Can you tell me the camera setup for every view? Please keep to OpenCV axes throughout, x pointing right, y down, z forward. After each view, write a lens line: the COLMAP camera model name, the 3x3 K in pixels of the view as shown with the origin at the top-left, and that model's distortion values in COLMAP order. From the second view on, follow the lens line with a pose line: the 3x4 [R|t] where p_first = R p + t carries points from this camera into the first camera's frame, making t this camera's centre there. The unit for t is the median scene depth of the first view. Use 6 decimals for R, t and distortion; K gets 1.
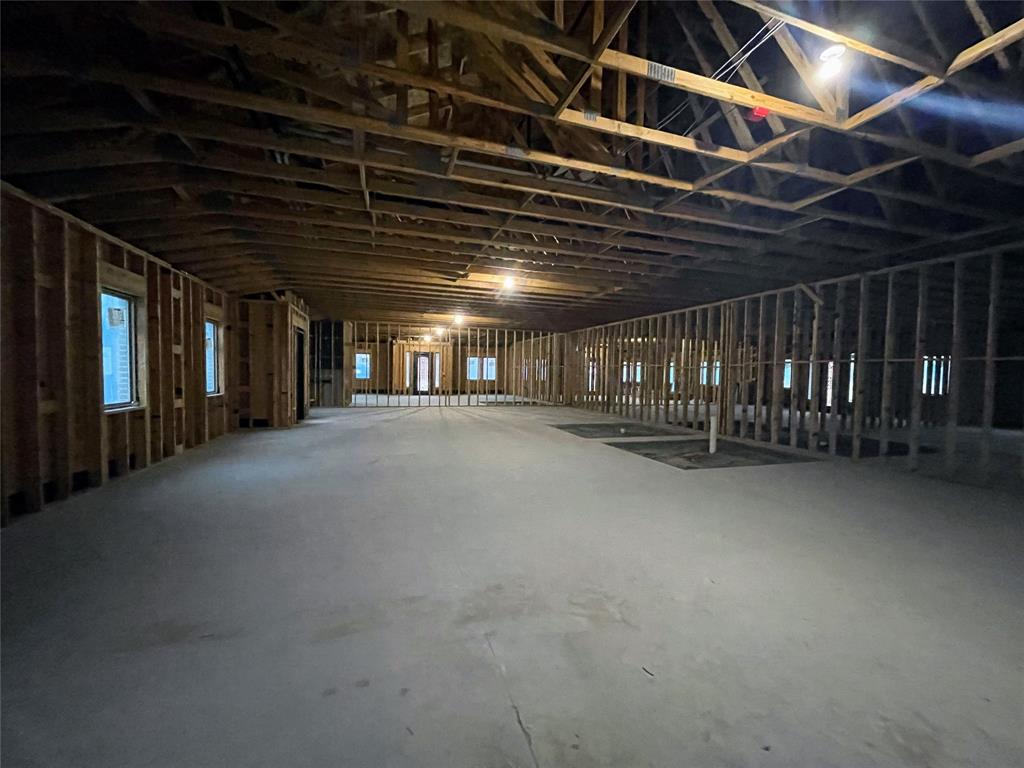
lens RADIAL K [[407.3, 0, 512.2], [0, 407.3, 389.1], [0, 0, 1]] dist [0.001752, -0.000278]
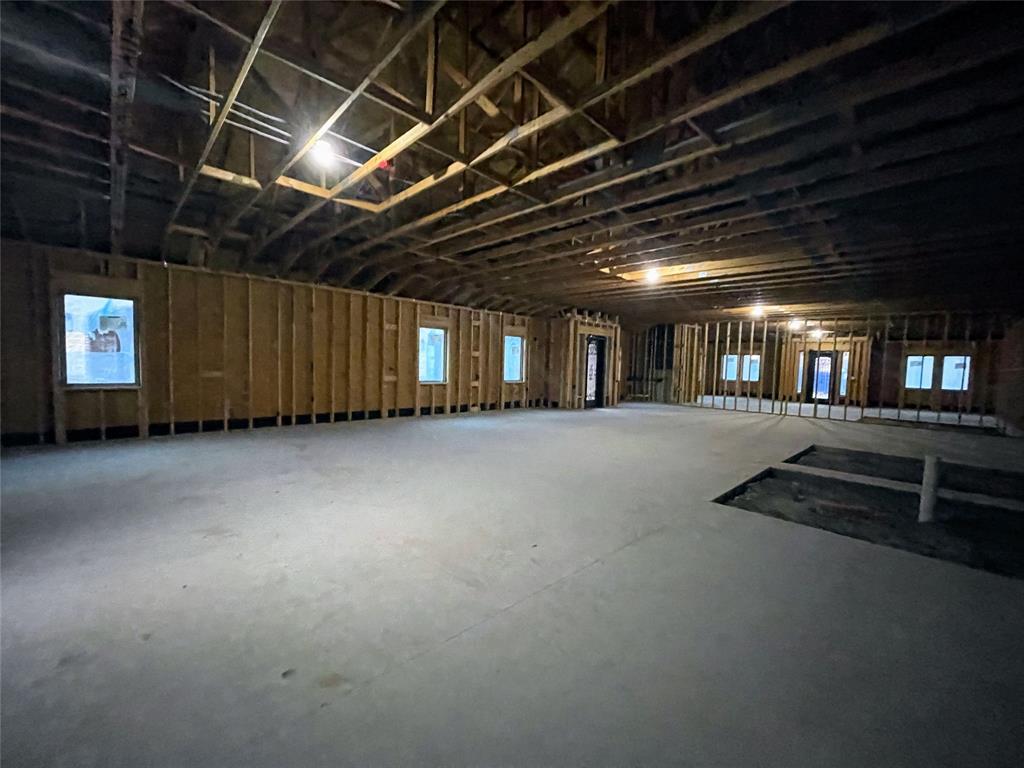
lens RADIAL K [[407.3, 0, 512.9], [0, 407.3, 384.3], [0, 0, 1]] dist [0.001752, -0.000278]
pose [[0.448533, 0.038814, -0.892923, 0.470276], [-0.058757, 0.998176, 0.013874, 0.001166], [0.891833, 0.046243, 0.449995, 0.187285]]
